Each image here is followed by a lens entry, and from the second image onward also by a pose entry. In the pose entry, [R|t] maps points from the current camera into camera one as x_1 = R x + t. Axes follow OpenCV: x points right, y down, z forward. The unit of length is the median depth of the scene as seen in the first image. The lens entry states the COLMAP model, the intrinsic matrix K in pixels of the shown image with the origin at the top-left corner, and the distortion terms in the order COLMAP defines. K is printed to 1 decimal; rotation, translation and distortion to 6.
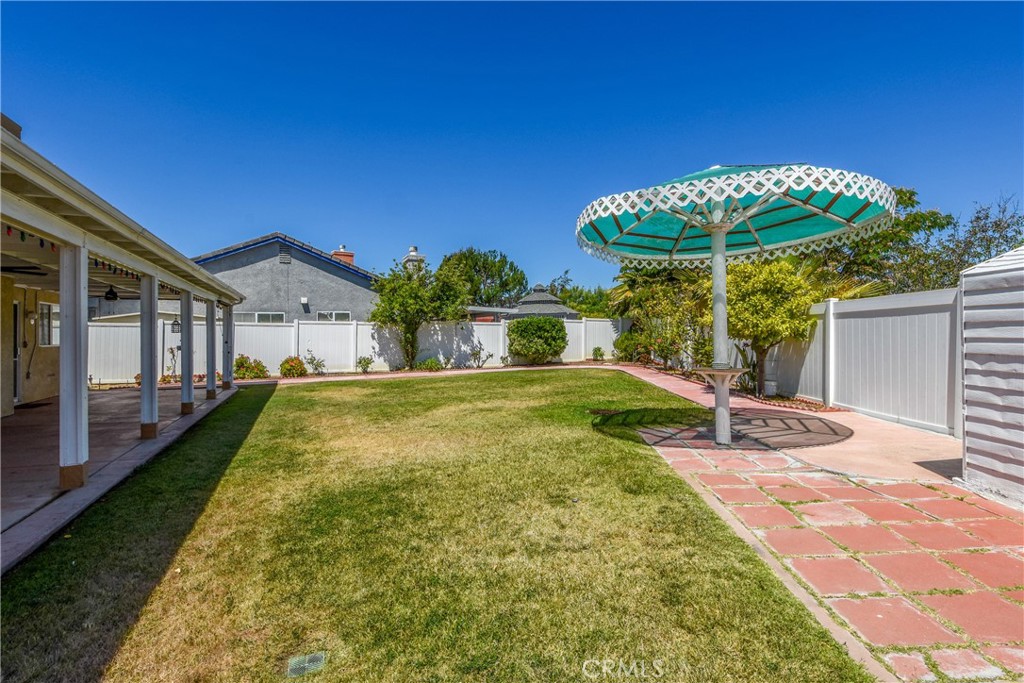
lens RADIAL K [[496.8, 0, 512.0], [0, 496.8, 341.5], [0, 0, 1]] dist [0.037192, 0.000058]
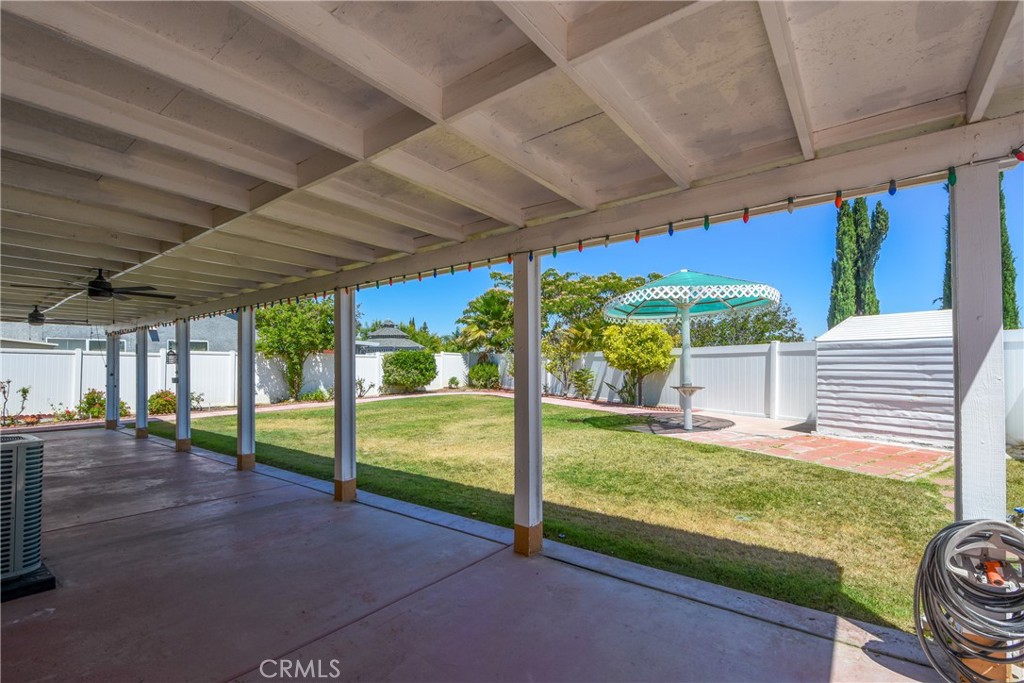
lens RADIAL K [[466.9, 0, 513.4], [0, 466.9, 360.6], [0, 0, 1]] dist [0.039089, -0.000069]
pose [[0.870137, 0.009007, 0.492728, -0.286294], [0.003746, 0.999683, -0.024888, 0.000833], [-0.492796, 0.023502, 0.869828, -0.036610]]
